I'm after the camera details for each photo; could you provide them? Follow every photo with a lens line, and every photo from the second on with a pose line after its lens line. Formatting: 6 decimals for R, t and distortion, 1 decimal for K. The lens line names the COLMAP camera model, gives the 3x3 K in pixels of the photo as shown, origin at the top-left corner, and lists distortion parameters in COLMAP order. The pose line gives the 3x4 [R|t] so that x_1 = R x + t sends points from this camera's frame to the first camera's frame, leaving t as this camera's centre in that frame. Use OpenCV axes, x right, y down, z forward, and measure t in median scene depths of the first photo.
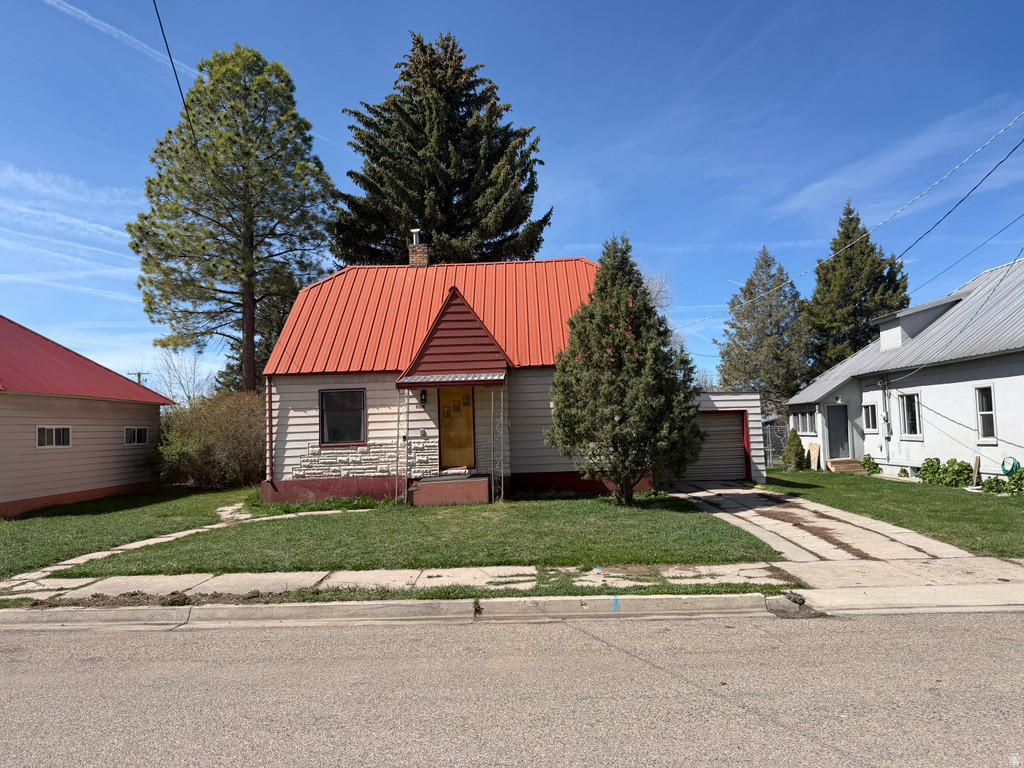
lens RADIAL K [[701.6, 0, 509.7], [0, 701.6, 387.8], [0, 0, 1]] dist [0.107550, -0.142639]
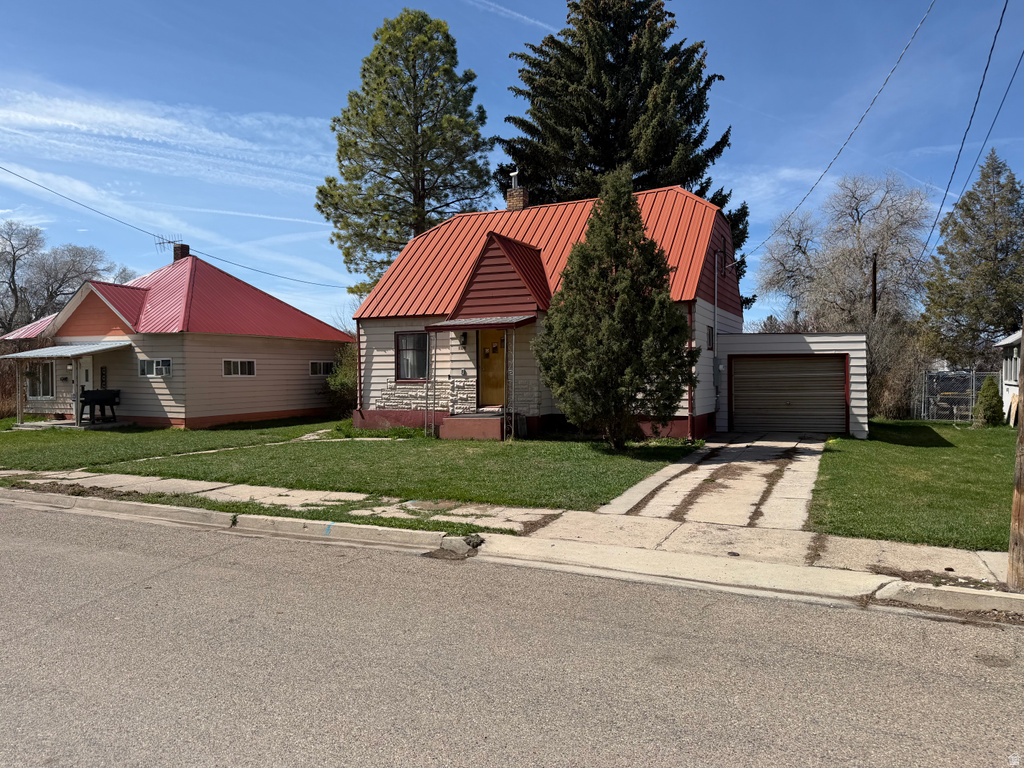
lens RADIAL K [[701.6, 0, 509.7], [0, 701.6, 387.8], [0, 0, 1]] dist [0.107550, -0.142639]
pose [[0.919250, 0.031089, -0.392445, 0.339325], [0.004203, 0.996045, 0.088751, -0.006917], [0.393652, -0.083234, 0.915484, 0.041256]]
